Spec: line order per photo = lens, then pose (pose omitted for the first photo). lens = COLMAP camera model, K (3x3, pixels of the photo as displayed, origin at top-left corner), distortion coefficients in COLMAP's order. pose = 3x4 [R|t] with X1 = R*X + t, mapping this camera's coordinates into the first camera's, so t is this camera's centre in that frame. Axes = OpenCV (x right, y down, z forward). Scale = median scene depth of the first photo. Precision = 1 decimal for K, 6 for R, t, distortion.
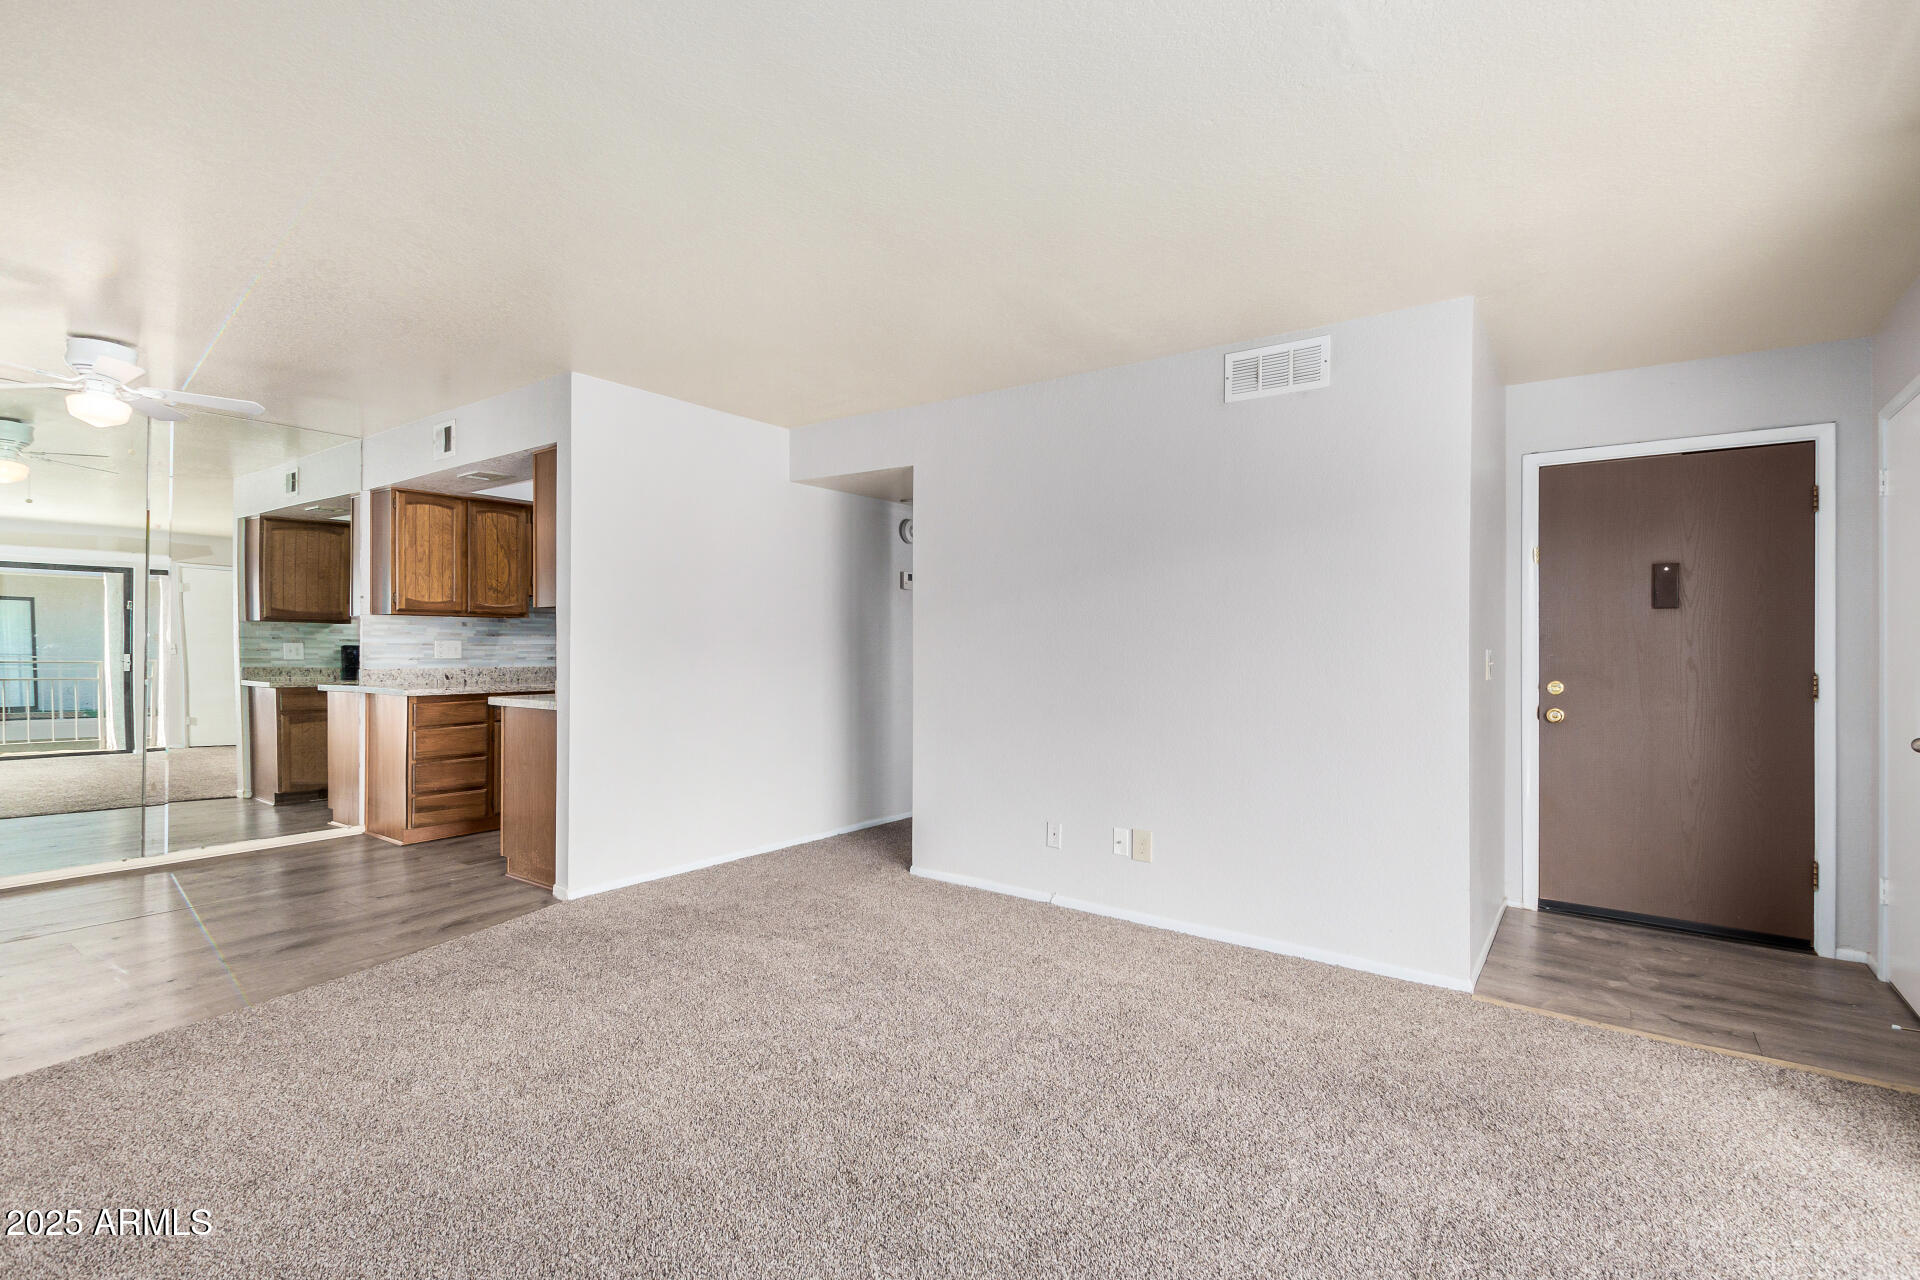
lens RADIAL K [[896.9, 0, 937.6], [0, 896.9, 640.6], [0, 0, 1]] dist [0.002418, -0.001156]
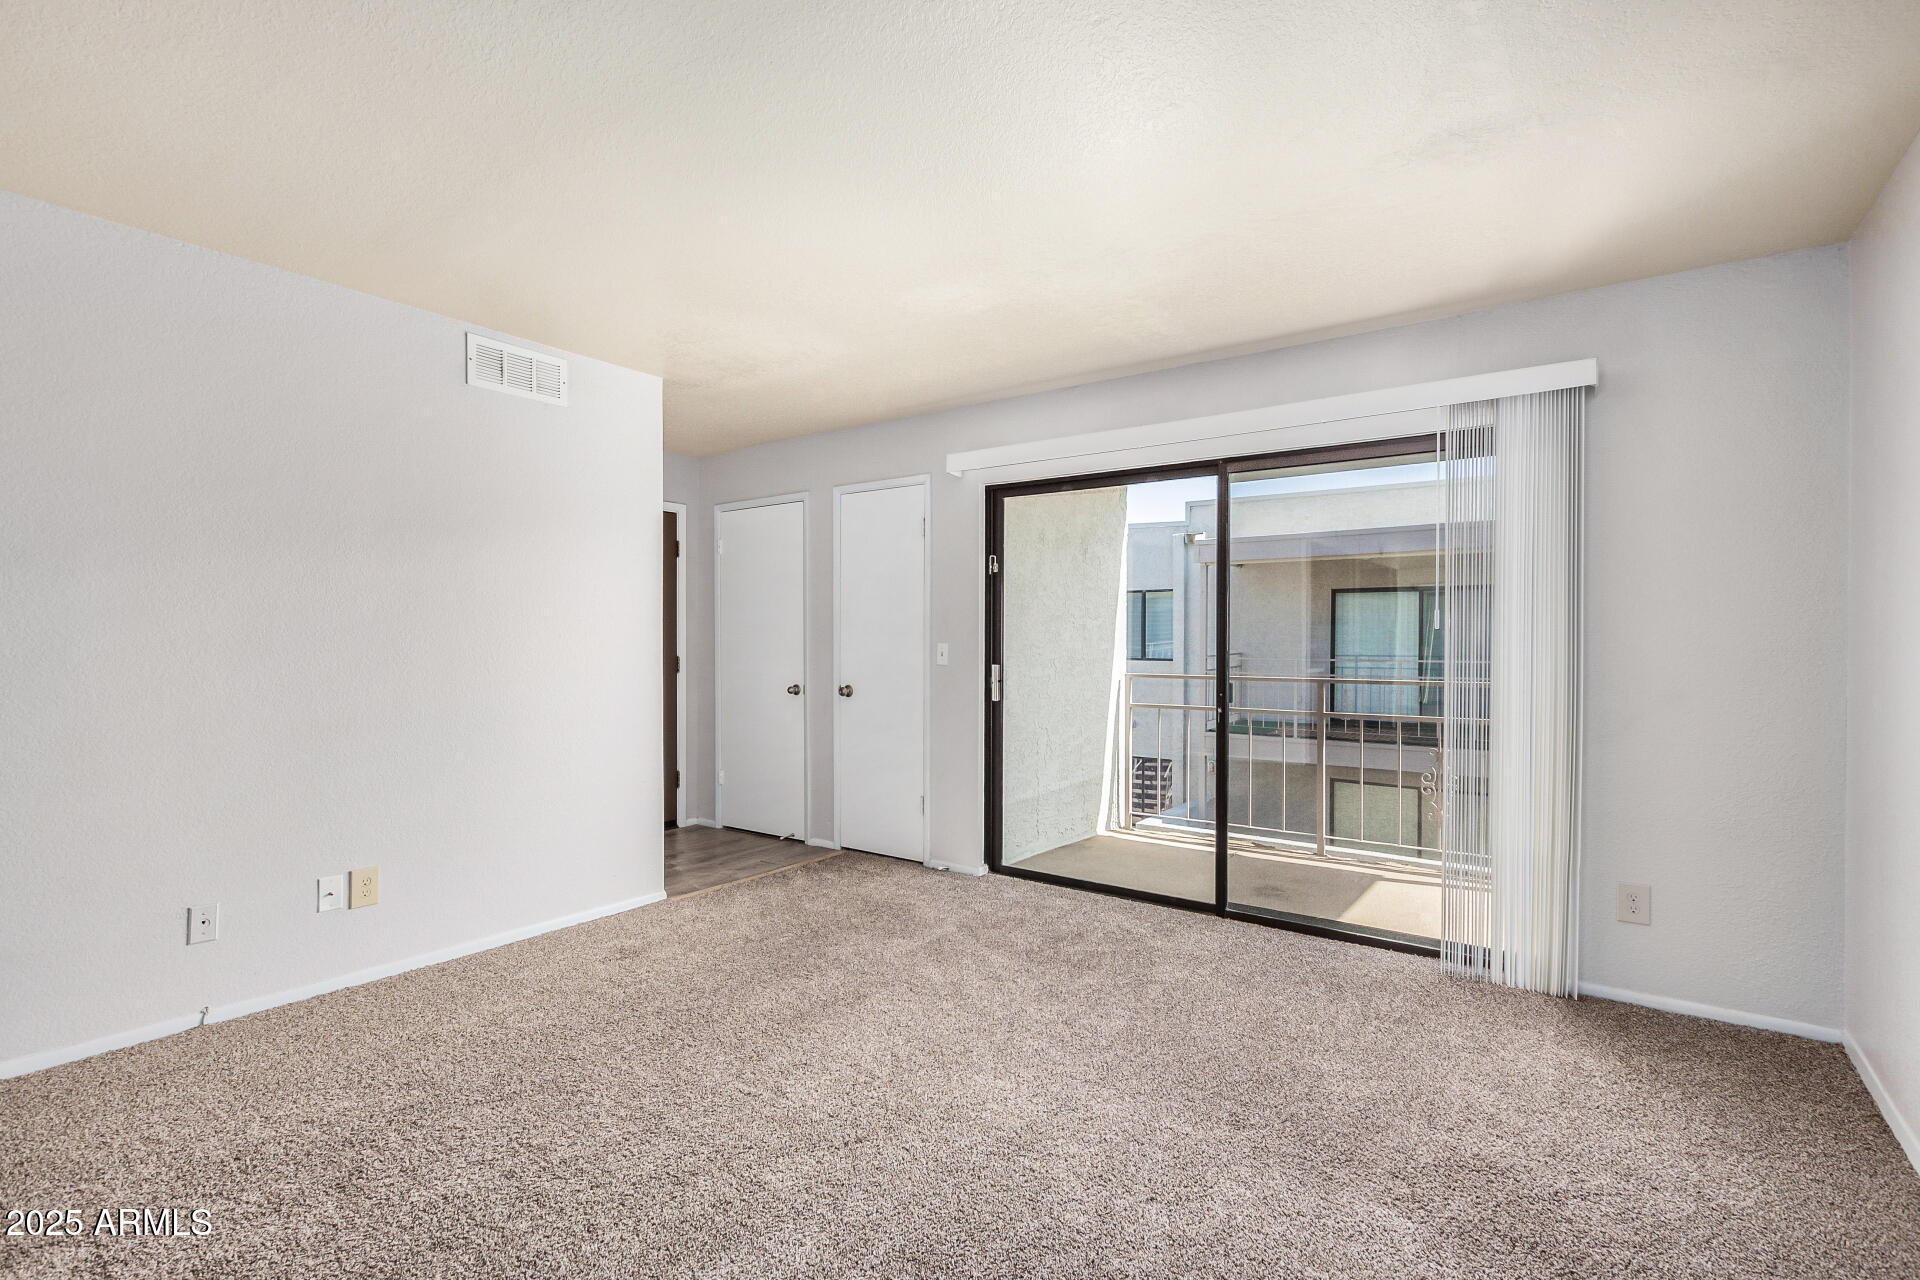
lens RADIAL K [[899.3, 0, 965.3], [0, 899.3, 645.0], [0, 0, 1]] dist [0.008040, -0.000671]
pose [[-0.033139, -0.010612, 0.999394, -0.676819], [0.001920, 0.999941, 0.010682, 0.000159], [-0.999449, 0.002273, -0.033117, 0.530490]]
